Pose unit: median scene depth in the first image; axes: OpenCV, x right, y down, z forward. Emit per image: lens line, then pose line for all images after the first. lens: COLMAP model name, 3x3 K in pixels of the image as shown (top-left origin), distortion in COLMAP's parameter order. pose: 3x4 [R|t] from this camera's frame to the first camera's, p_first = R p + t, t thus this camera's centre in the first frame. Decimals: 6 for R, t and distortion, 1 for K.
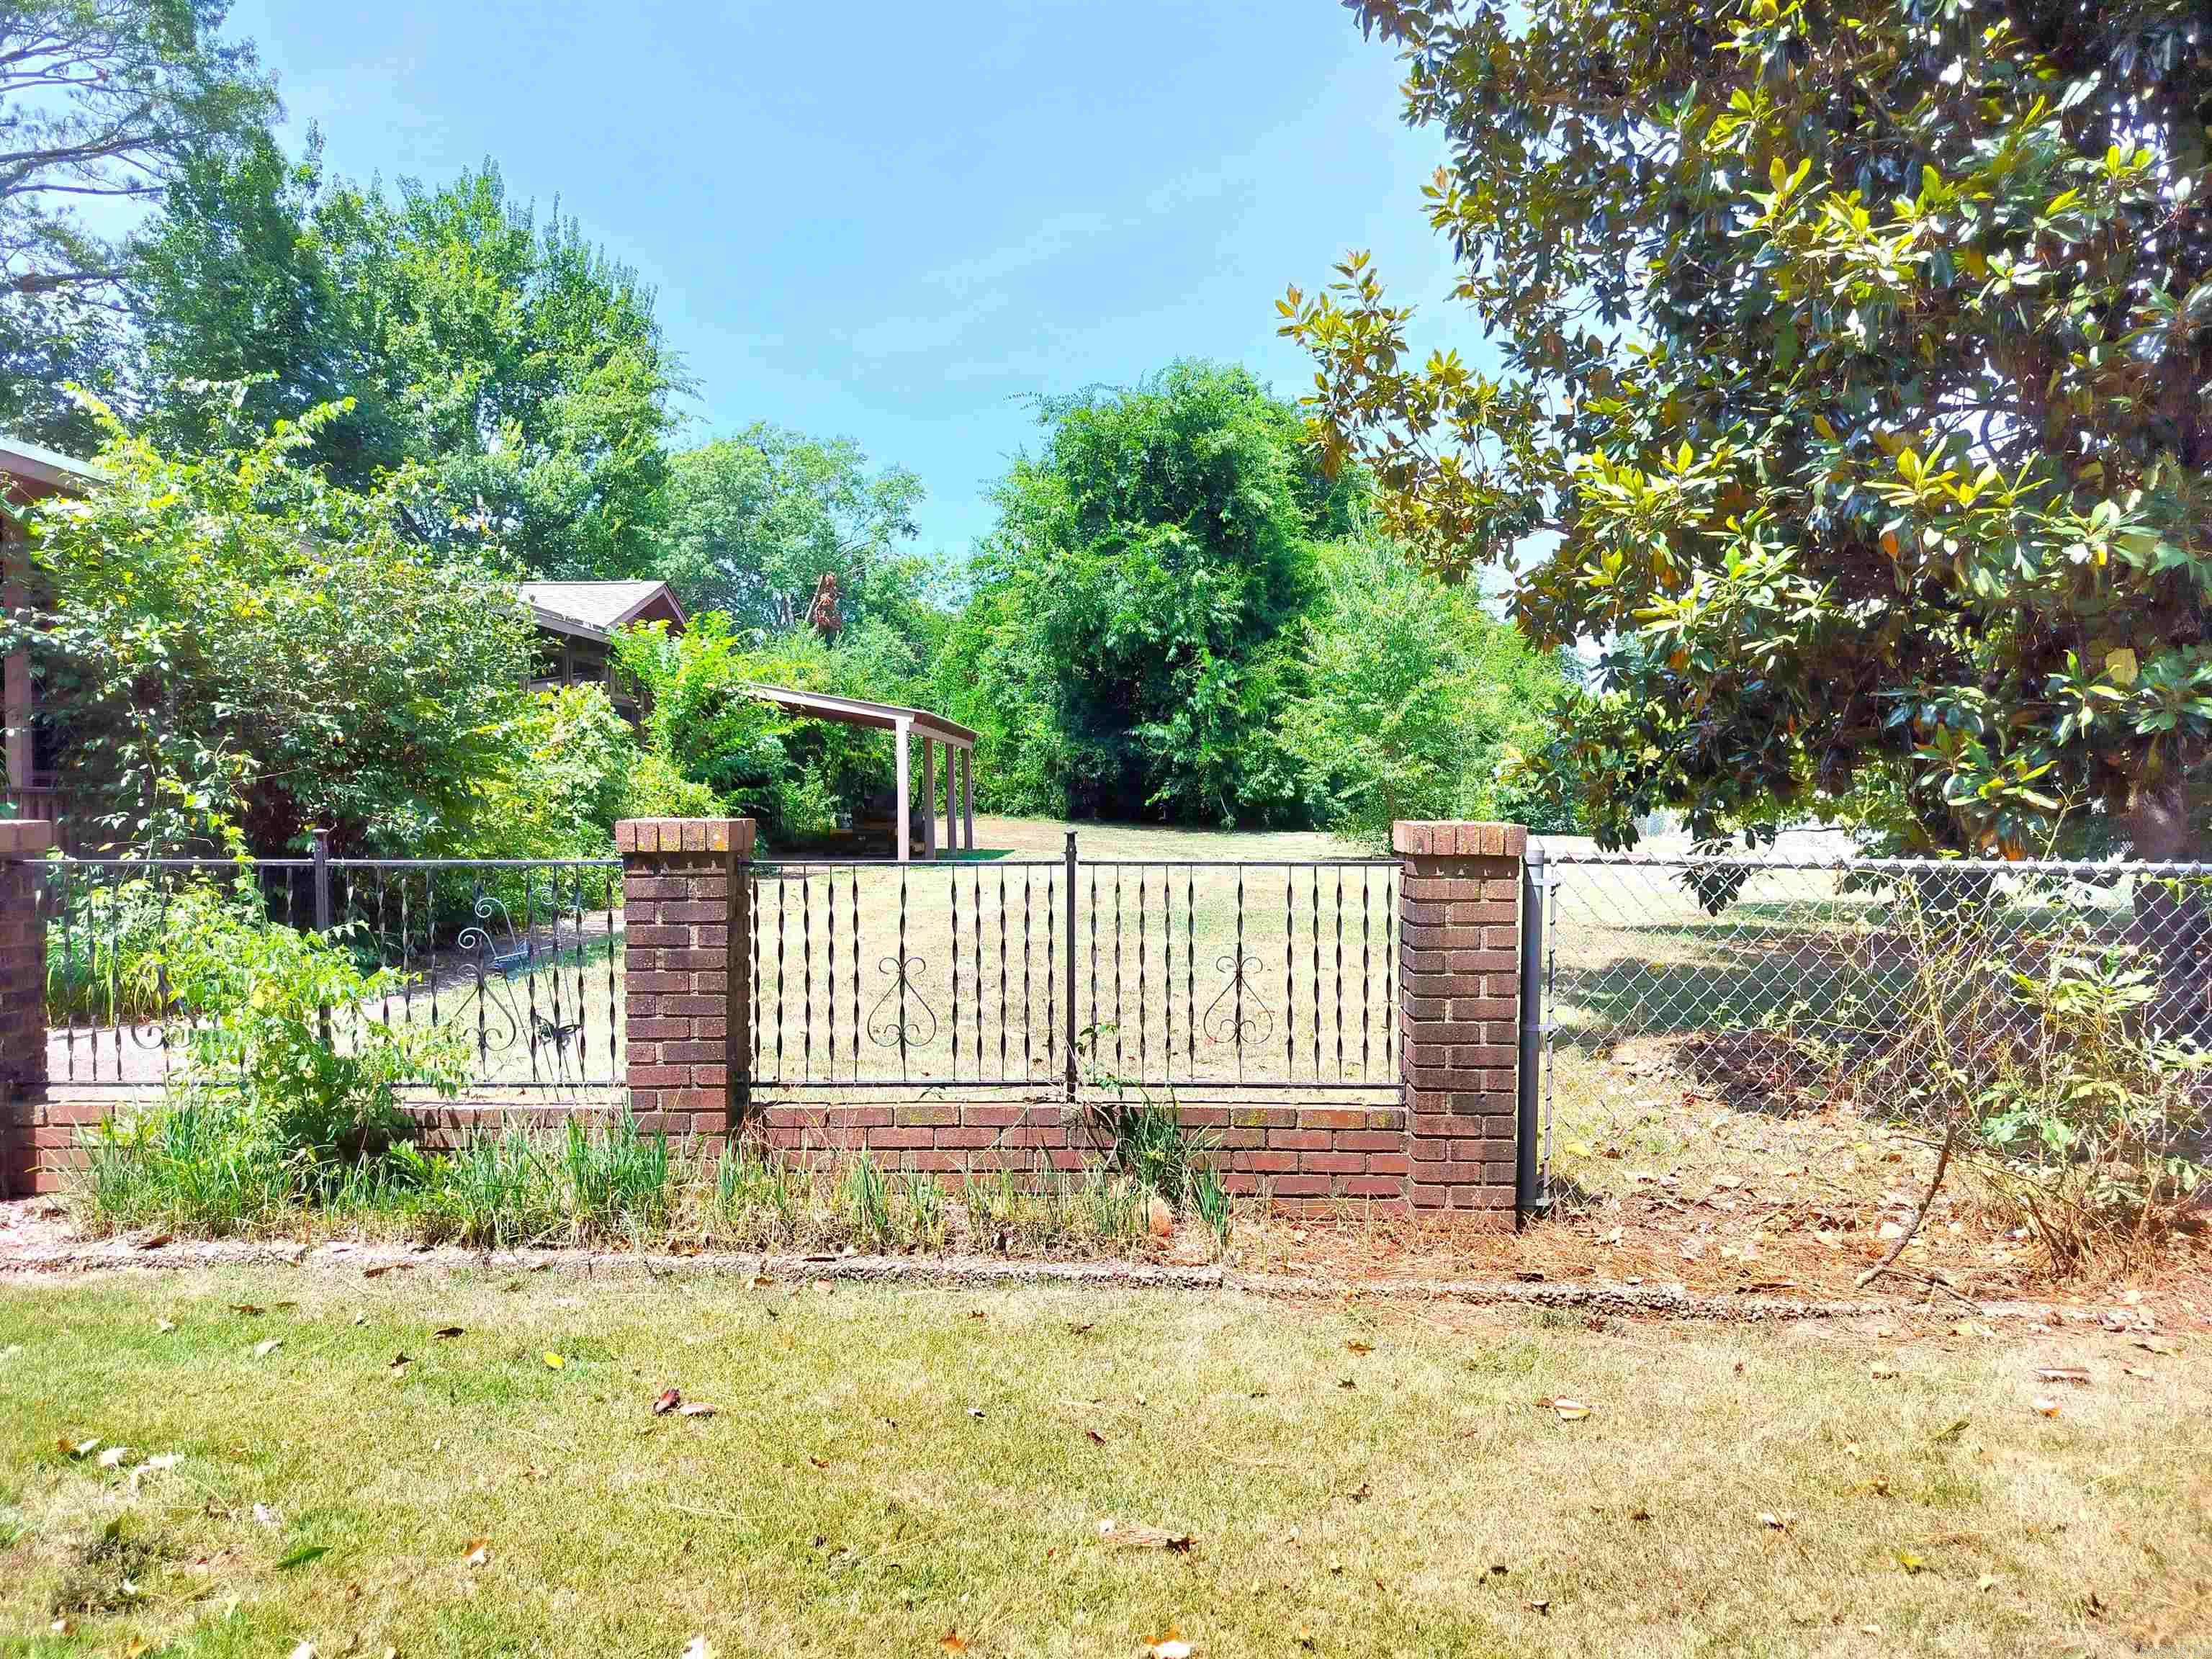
lens RADIAL K [[1558.3, 0, 1106.0], [0, 1558.3, 829.5], [0, 0, 1]] dist [0.011242, -0.006820]
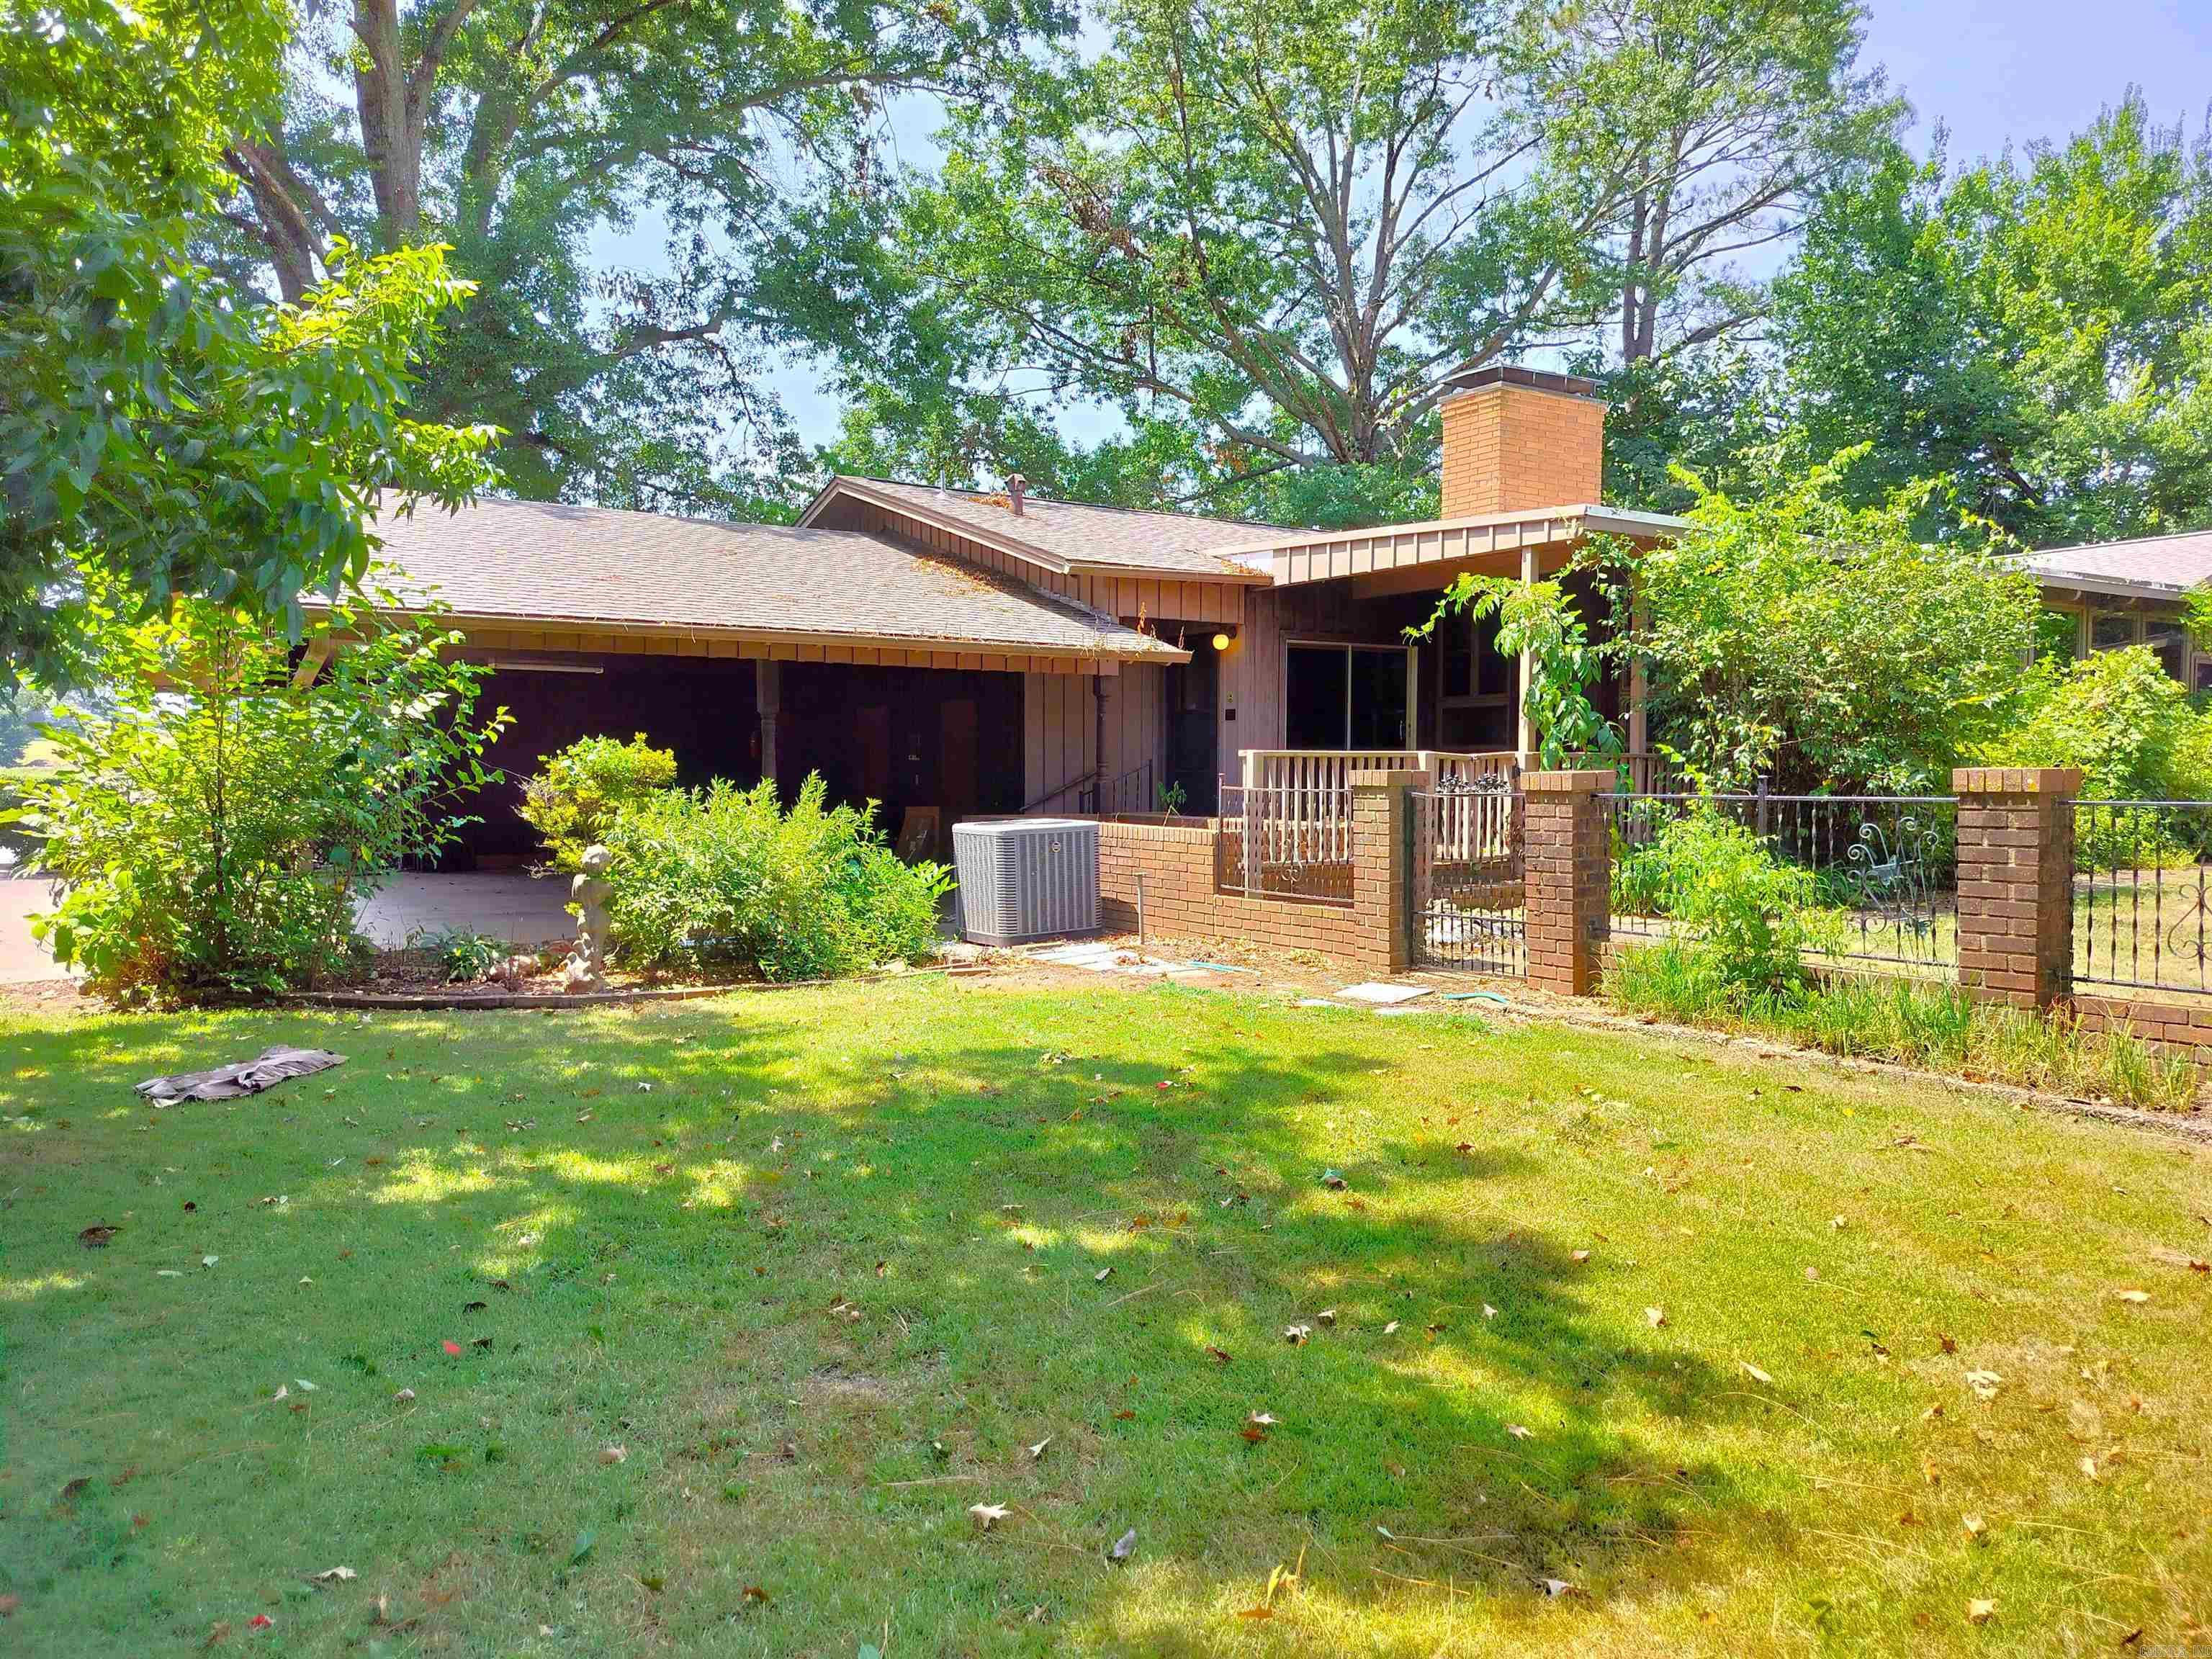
lens RADIAL K [[1521.0, 0, 1111.4], [0, 1521.0, 845.6], [0, 0, 1]] dist [0.007271, -0.017913]
pose [[0.564526, 0.038516, -0.824516, 0.180220], [-0.012748, 0.999198, 0.037948, 0.009791], [0.825317, -0.010912, 0.564564, -0.175500]]
